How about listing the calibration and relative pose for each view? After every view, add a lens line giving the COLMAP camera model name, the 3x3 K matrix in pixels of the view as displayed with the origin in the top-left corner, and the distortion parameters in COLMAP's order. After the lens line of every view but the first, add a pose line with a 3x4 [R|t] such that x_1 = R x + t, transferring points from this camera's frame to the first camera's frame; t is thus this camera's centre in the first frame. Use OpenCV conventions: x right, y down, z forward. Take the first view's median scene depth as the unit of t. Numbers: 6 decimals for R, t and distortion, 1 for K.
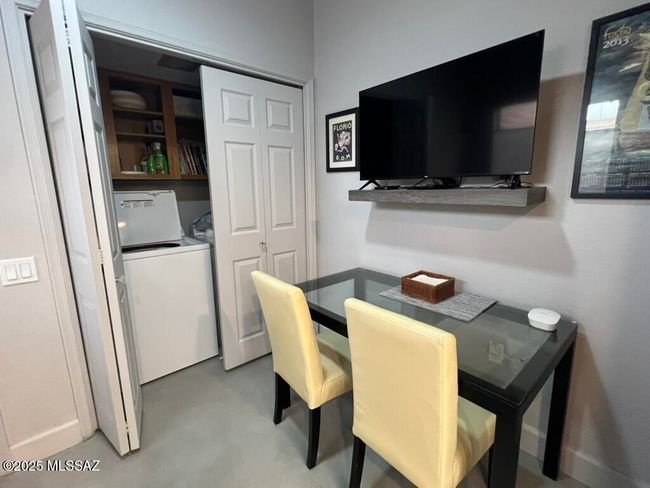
lens RADIAL K [[304.6, 0, 323.6], [0, 304.6, 240.9], [0, 0, 1]] dist [-0.004332, -0.000255]
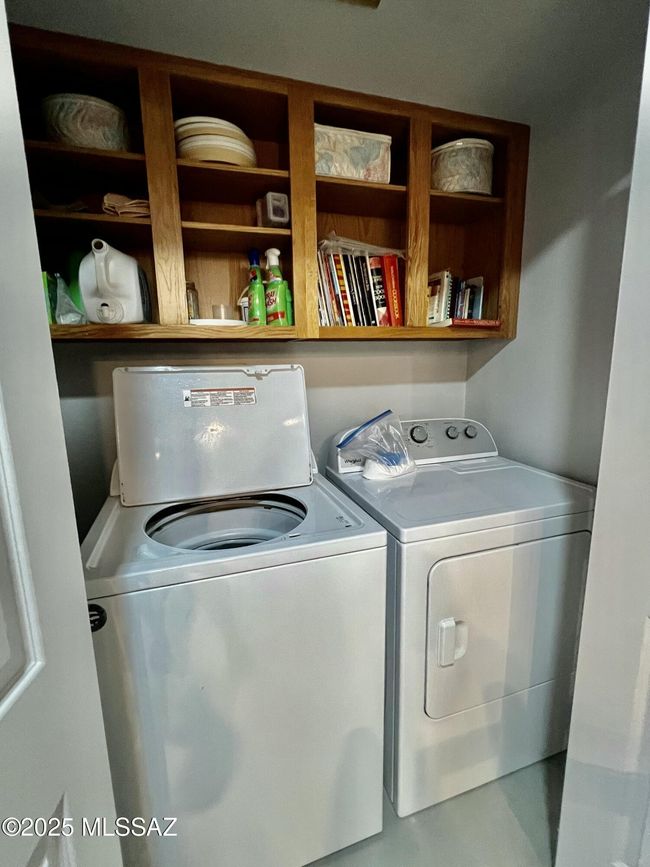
lens RADIAL K [[406.3, 0, 328.0], [0, 406.3, 431.8], [0, 0, 1]] dist [-0.004332, -0.000255]
pose [[0.927747, 0.077801, -0.365012, -0.256224], [-0.069431, 0.996936, 0.036021, -0.099750], [0.366696, -0.008075, 0.930306, 0.510443]]
